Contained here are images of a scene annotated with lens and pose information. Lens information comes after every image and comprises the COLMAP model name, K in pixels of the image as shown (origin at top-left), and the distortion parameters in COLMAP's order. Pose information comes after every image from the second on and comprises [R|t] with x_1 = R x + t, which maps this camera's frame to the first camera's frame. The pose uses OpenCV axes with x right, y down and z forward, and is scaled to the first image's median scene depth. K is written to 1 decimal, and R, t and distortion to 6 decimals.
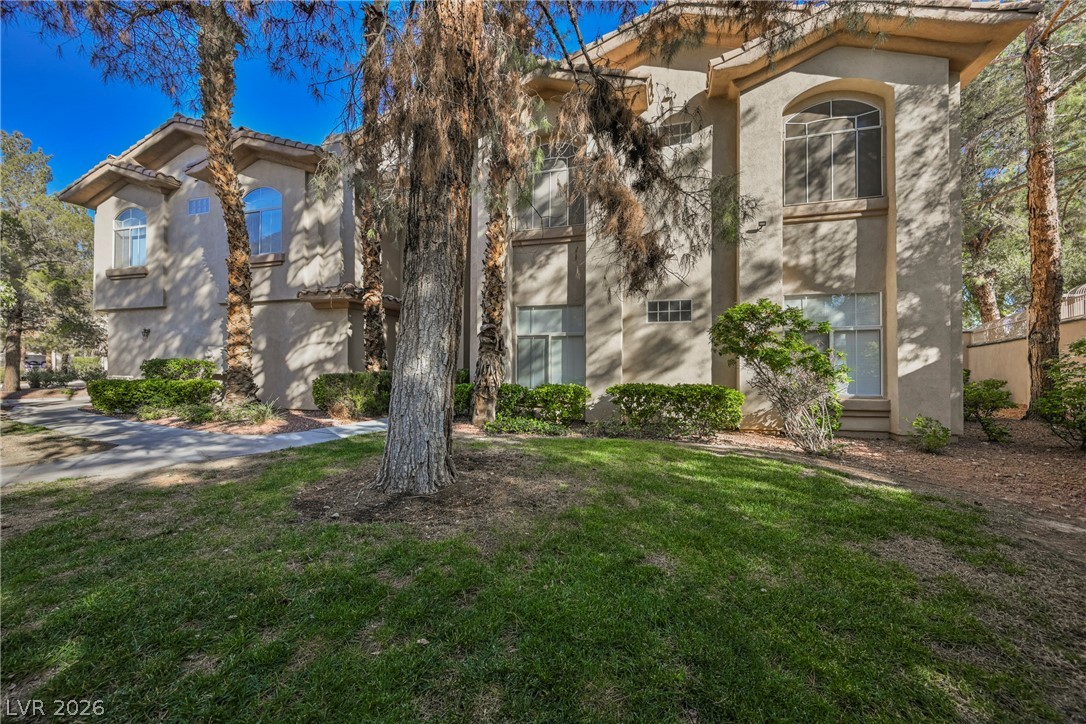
lens RADIAL K [[423.2, 0, 544.0], [0, 423.2, 362.1], [0, 0, 1]] dist [0.000110, 0.000176]
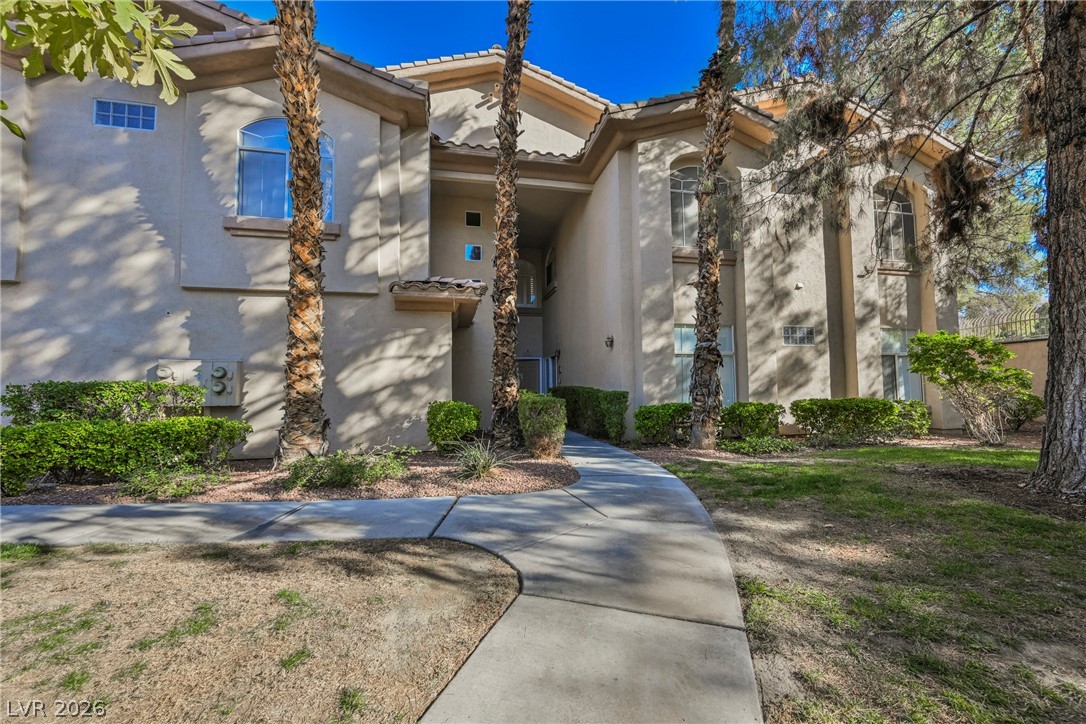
lens RADIAL K [[423.2, 0, 543.3], [0, 423.2, 356.9], [0, 0, 1]] dist [0.000110, 0.000176]
pose [[0.870178, 0.016778, 0.492451, -0.689107], [0.007615, 0.998843, -0.047487, -0.009546], [-0.492678, 0.045072, 0.869044, 0.269069]]
